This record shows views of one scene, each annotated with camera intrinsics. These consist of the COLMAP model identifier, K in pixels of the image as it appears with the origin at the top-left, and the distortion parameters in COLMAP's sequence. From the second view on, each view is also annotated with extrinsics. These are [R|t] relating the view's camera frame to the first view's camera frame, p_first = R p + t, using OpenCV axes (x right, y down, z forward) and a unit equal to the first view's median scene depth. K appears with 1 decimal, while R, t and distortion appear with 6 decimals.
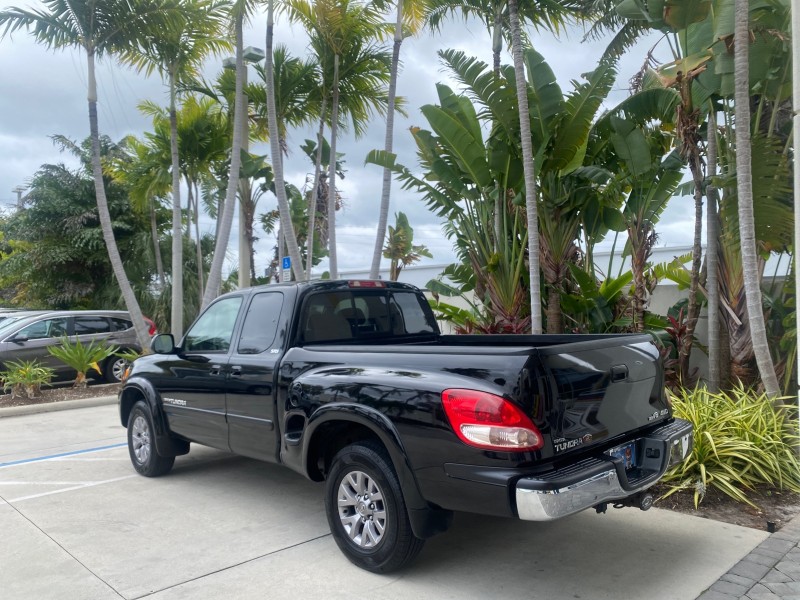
lens RADIAL K [[613.1, 0, 400.0], [0, 613.1, 300.2], [0, 0, 1]] dist [0.024908, -0.026456]
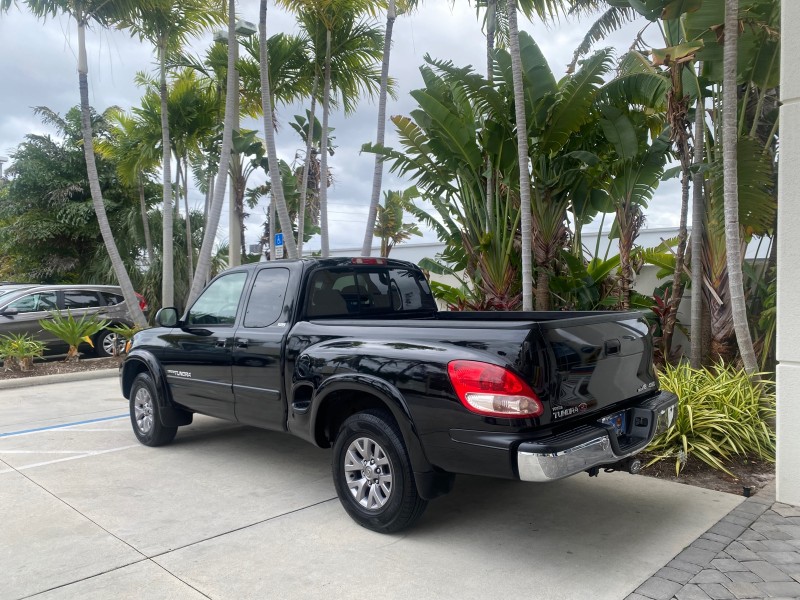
lens RADIAL K [[613.1, 0, 400.6], [0, 613.1, 298.3], [0, 0, 1]] dist [0.024908, -0.026456]
pose [[0.999544, 0.009978, 0.028502, -0.023010], [-0.010891, 0.999427, 0.032059, 0.001955], [-0.028166, -0.032355, 0.999079, -0.029305]]
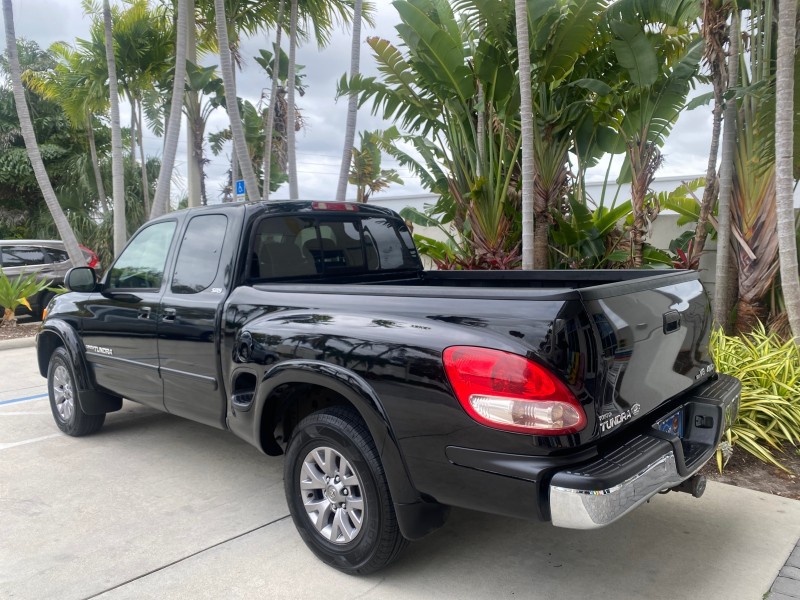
lens RADIAL K [[613.1, 0, 400.7], [0, 613.1, 299.5], [0, 0, 1]] dist [0.024908, -0.026456]
pose [[0.998136, 0.000818, 0.061031, -0.013299], [-0.007347, 0.994249, 0.106837, 0.006788], [-0.060593, -0.107086, 0.992402, 0.147585]]
